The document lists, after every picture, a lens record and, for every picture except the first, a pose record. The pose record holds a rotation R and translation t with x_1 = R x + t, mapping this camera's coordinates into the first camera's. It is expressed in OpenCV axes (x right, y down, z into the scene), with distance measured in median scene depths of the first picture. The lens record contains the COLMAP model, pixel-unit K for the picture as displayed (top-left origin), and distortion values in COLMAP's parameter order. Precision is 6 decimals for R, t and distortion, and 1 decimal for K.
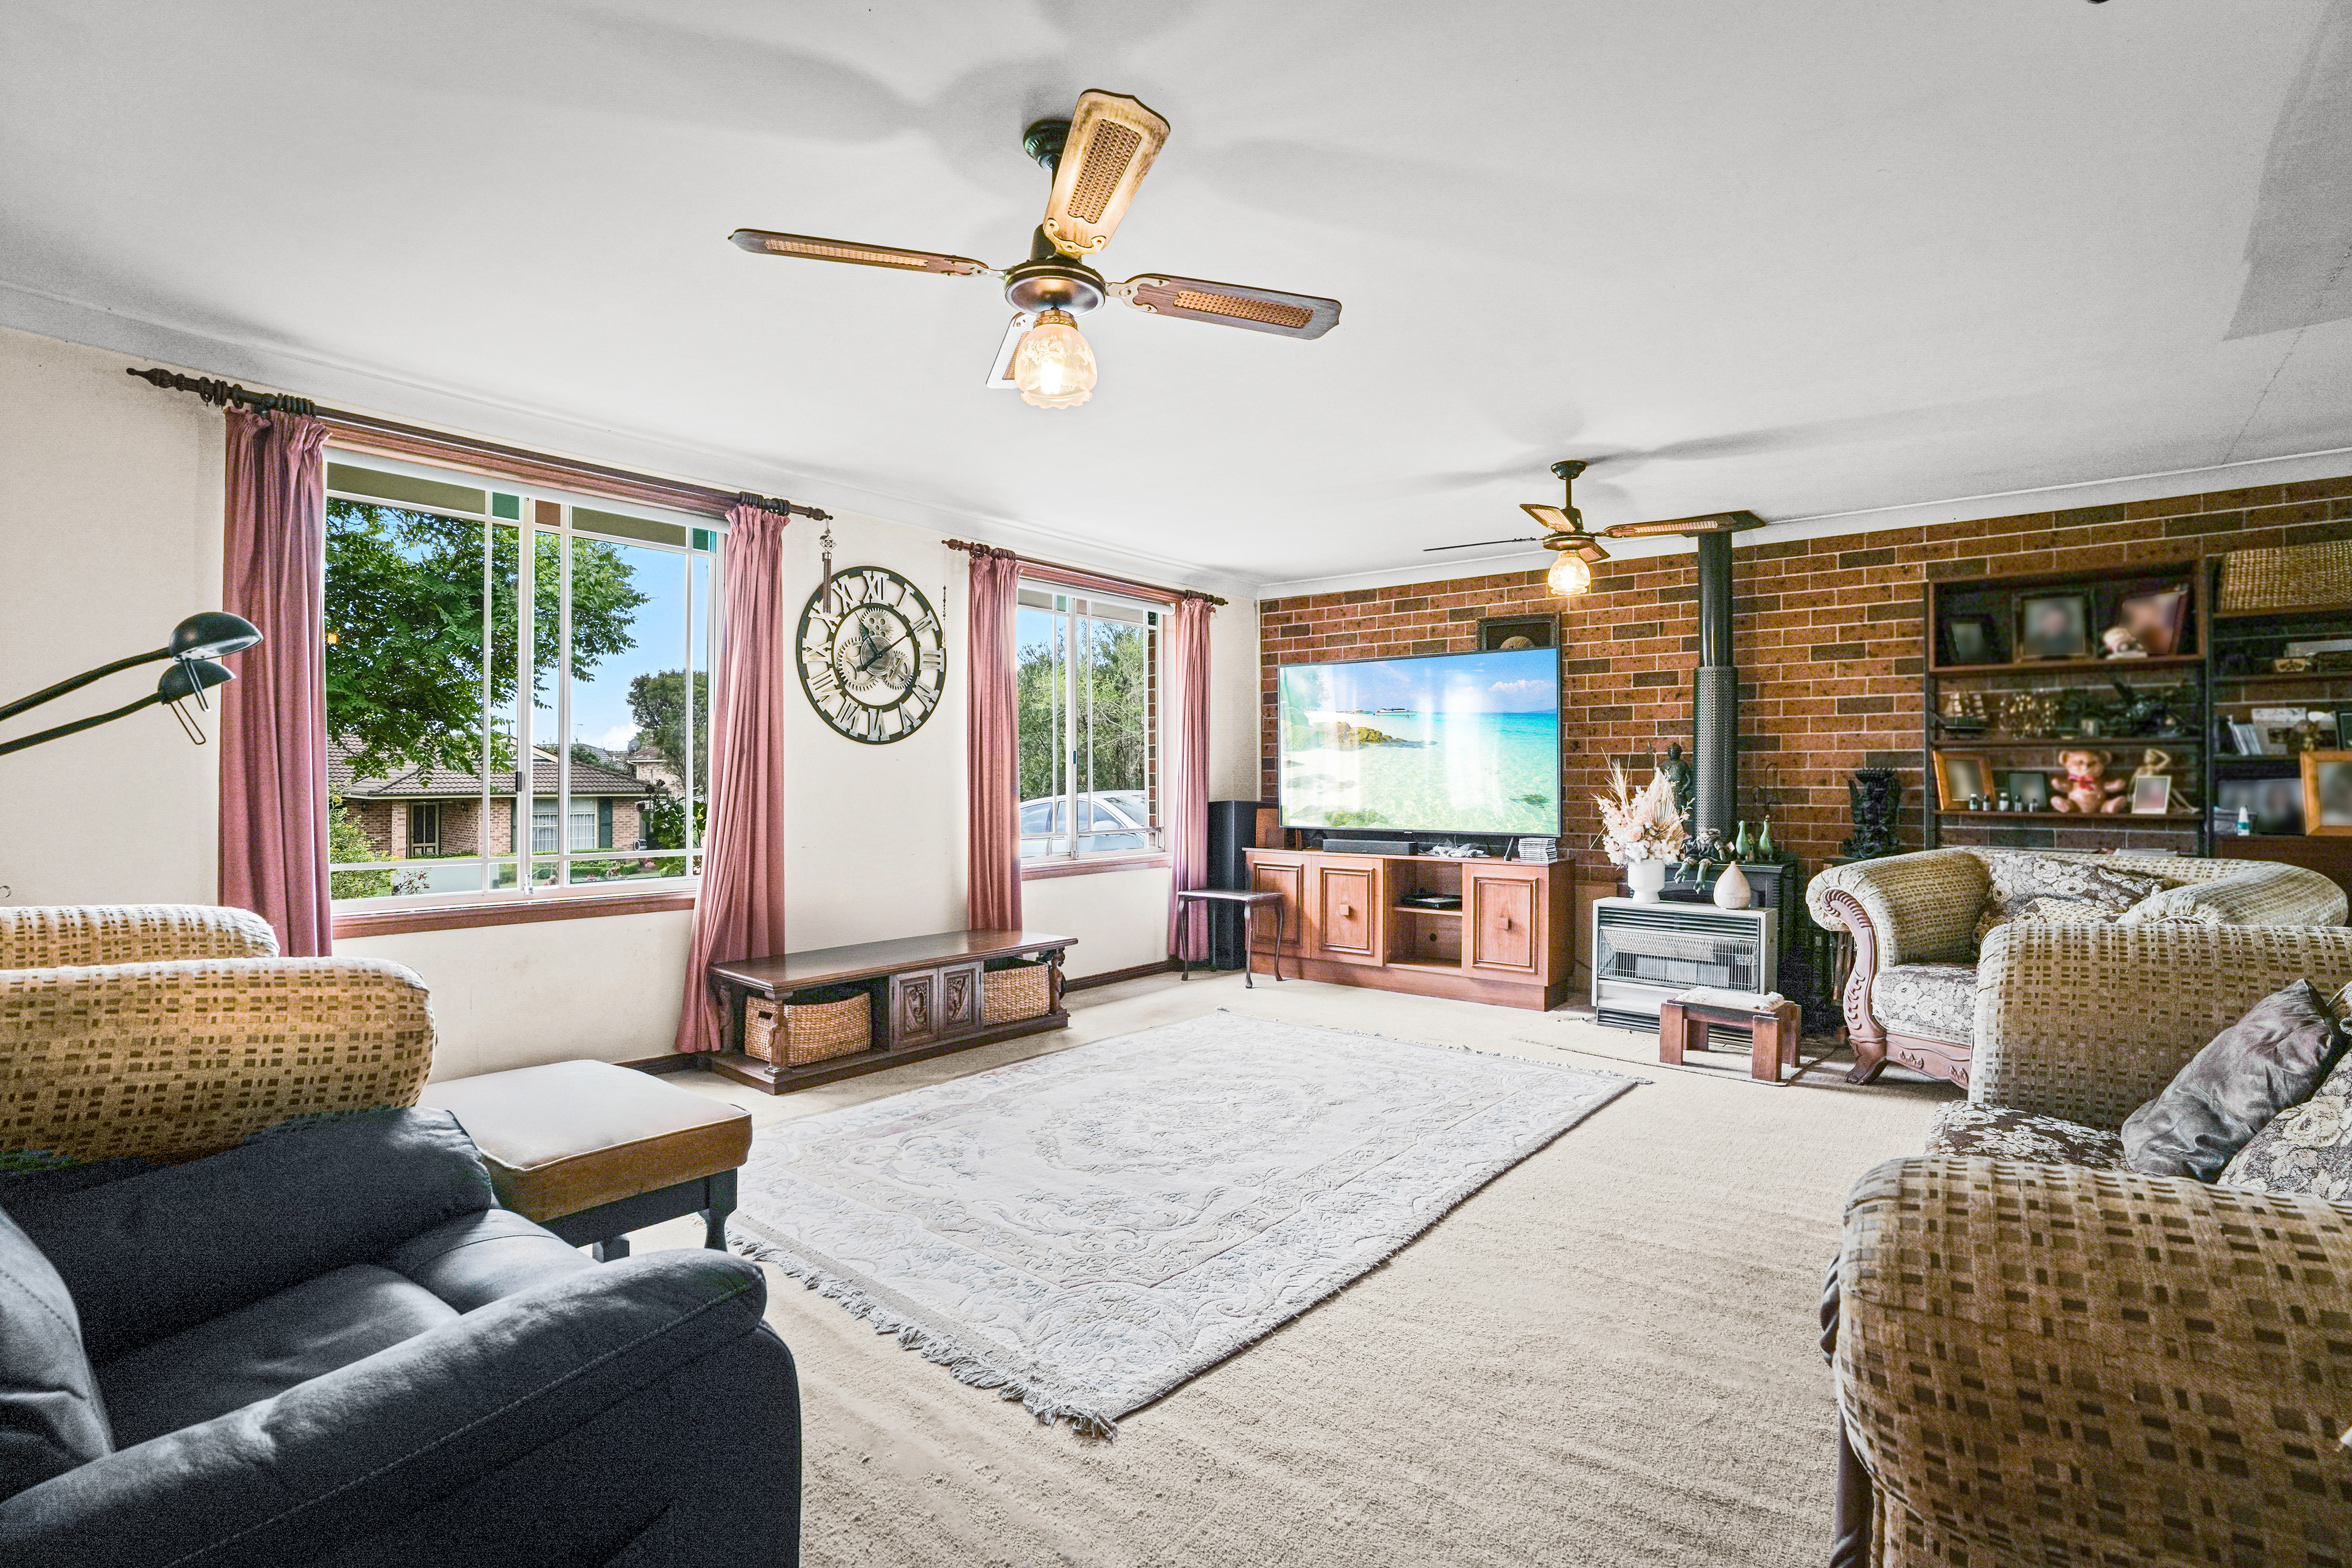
lens RADIAL K [[1083.9, 0, 1157.9], [0, 1083.9, 784.6], [0, 0, 1]] dist [-0.031601, 0.004703]
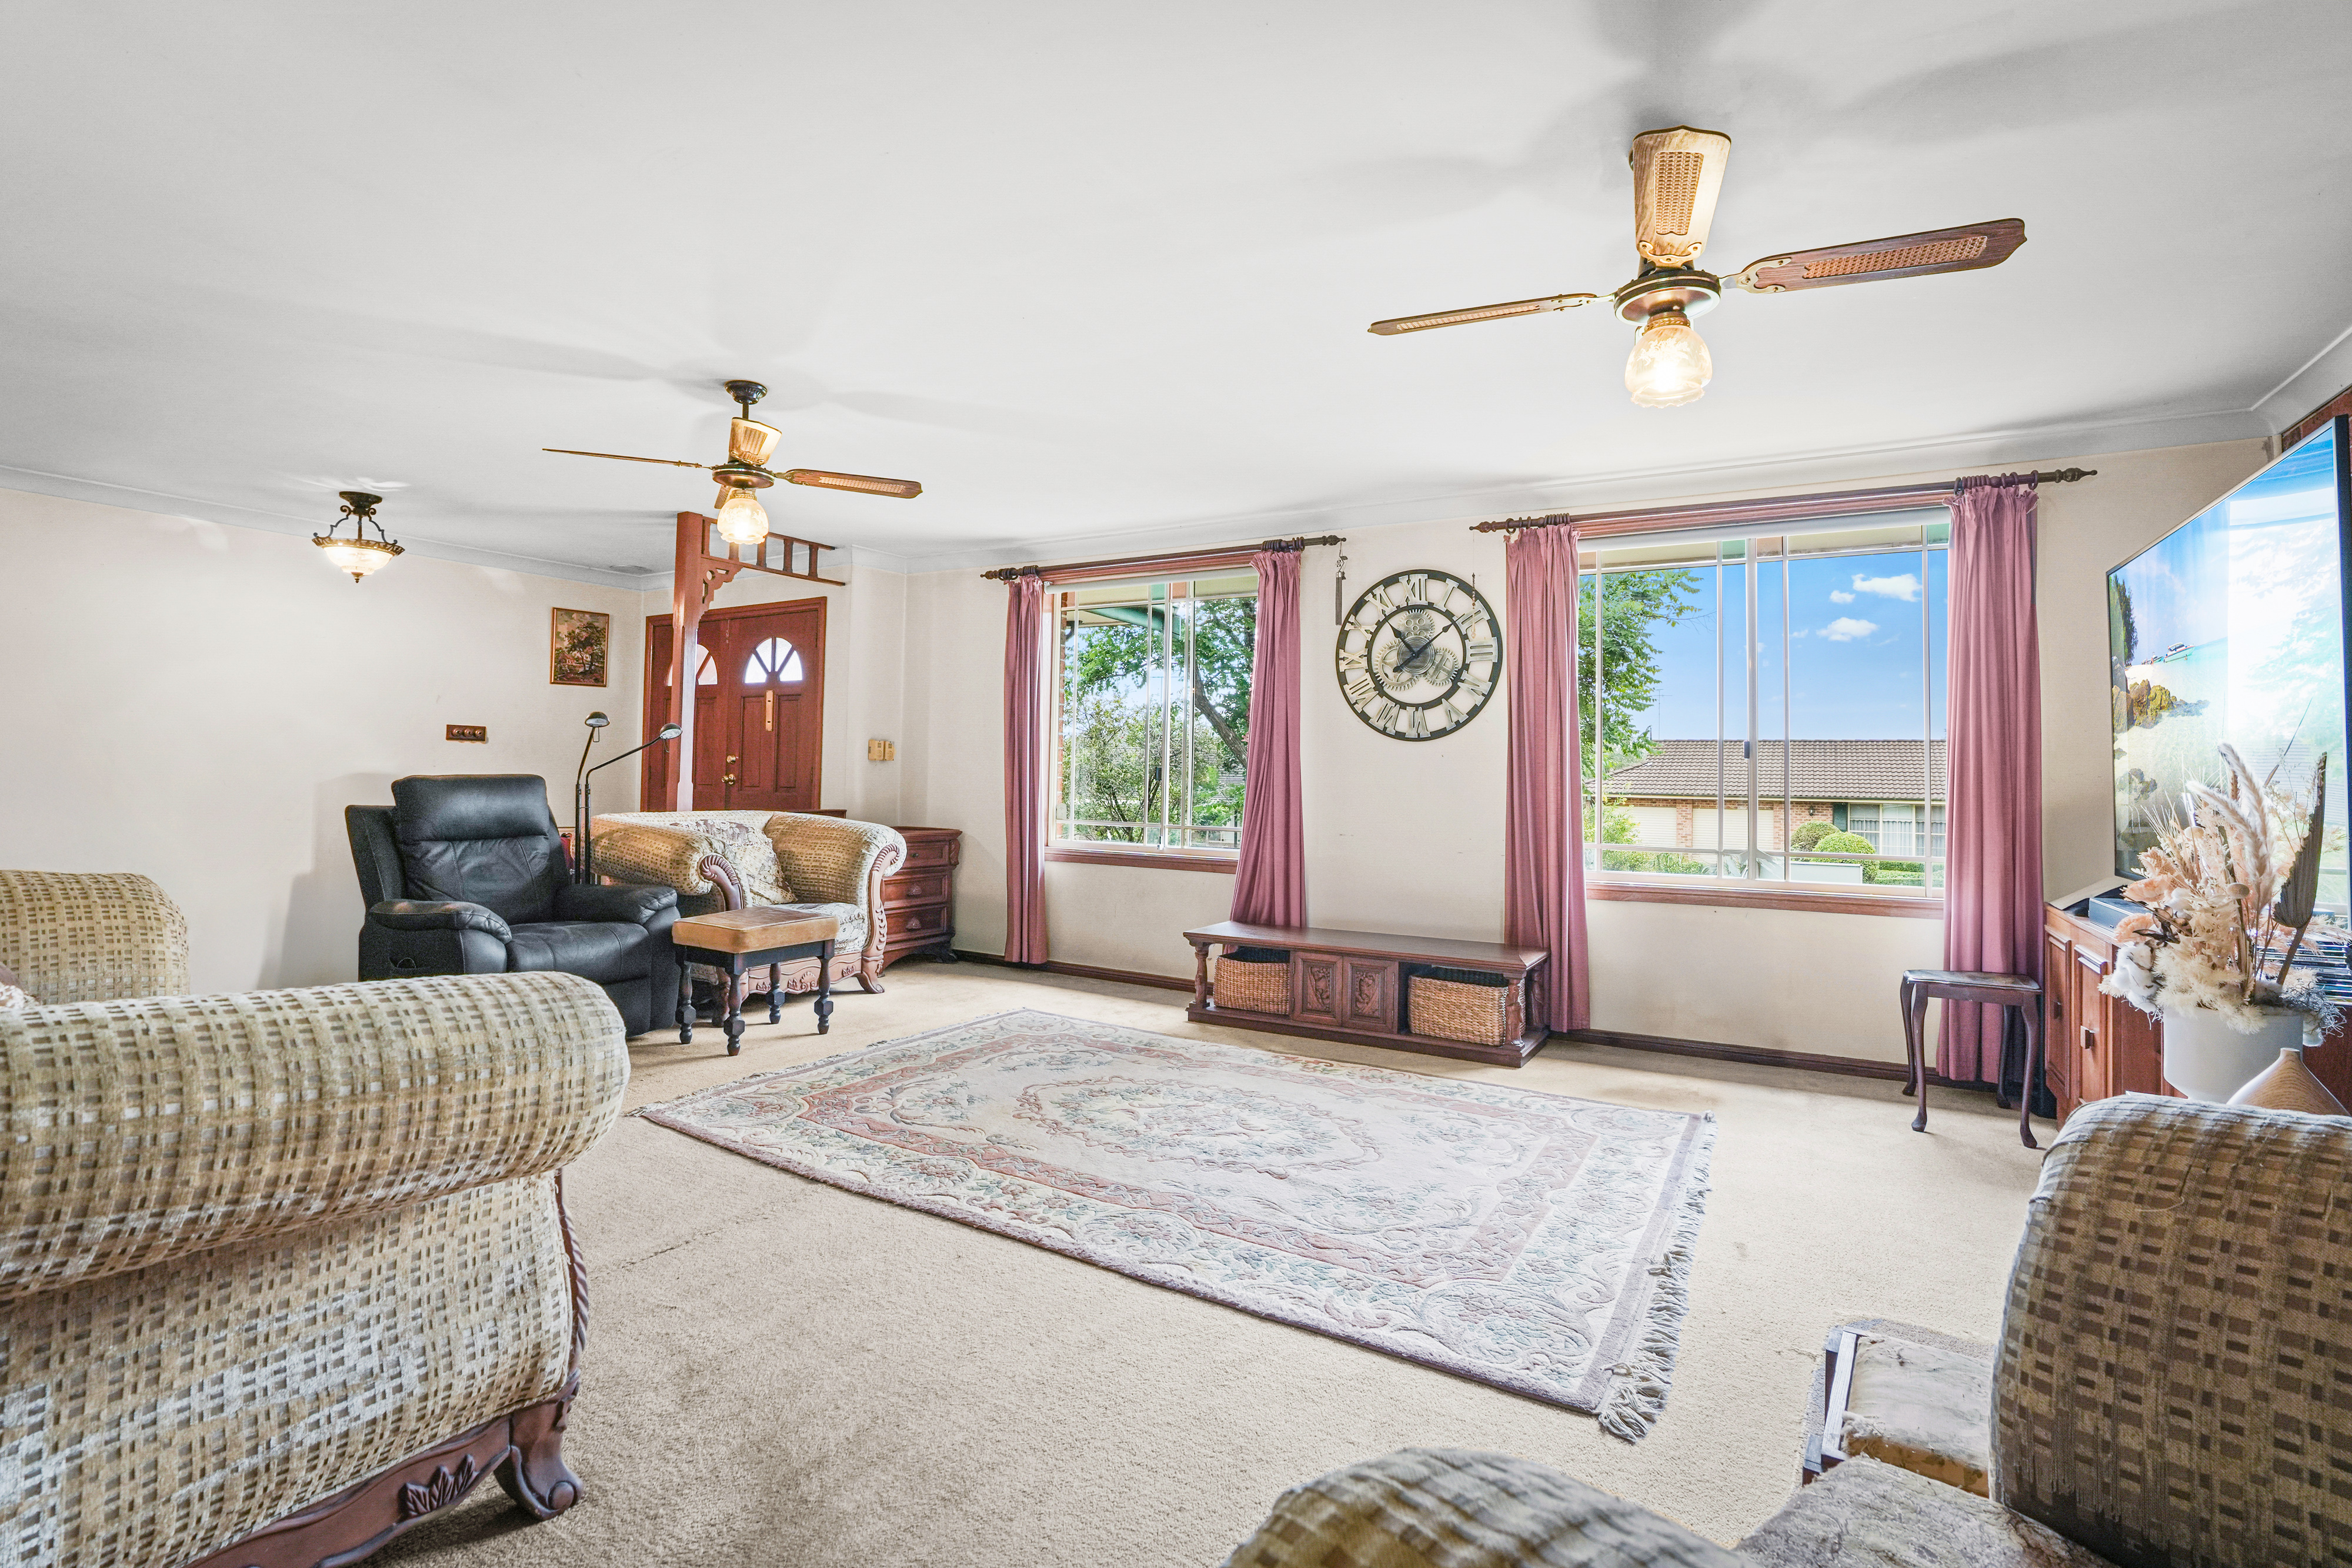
lens RADIAL K [[1083.9, 0, 1158.6], [0, 1083.9, 764.0], [0, 0, 1]] dist [-0.031601, 0.004703]
pose [[0.156988, -0.006112, -0.987582, 0.733951], [-0.021804, 0.999716, -0.009653, -0.000095], [0.987360, 0.023048, 0.156810, 0.609294]]
